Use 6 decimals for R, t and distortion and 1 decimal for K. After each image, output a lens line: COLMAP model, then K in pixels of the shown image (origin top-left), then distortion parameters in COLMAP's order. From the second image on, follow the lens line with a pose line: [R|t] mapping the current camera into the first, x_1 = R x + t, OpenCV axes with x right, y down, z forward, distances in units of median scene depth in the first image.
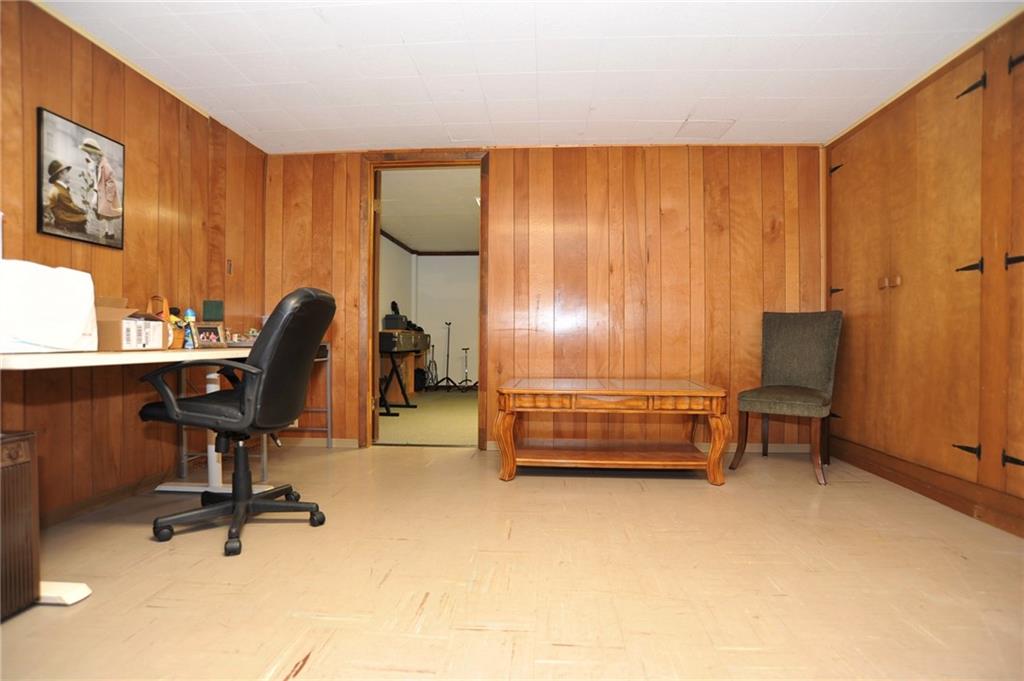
lens RADIAL K [[518.4, 0, 512.0], [0, 518.4, 340.5], [0, 0, 1]] dist [-0.123587, 0.059754]
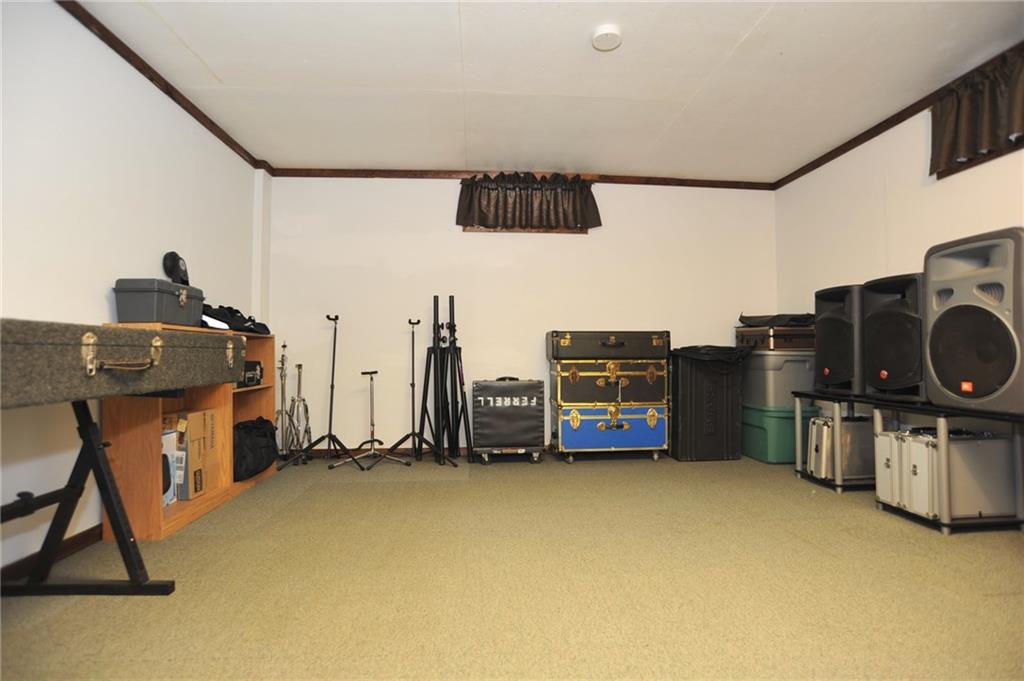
lens RADIAL K [[518.4, 0, 512.0], [0, 518.4, 340.5], [0, 0, 1]] dist [-0.123587, 0.059754]
pose [[0.990075, -0.003506, 0.140495, -0.028488], [0.007315, 0.999619, -0.026605, 0.001039], [-0.140348, 0.027368, 0.989724, 0.527135]]
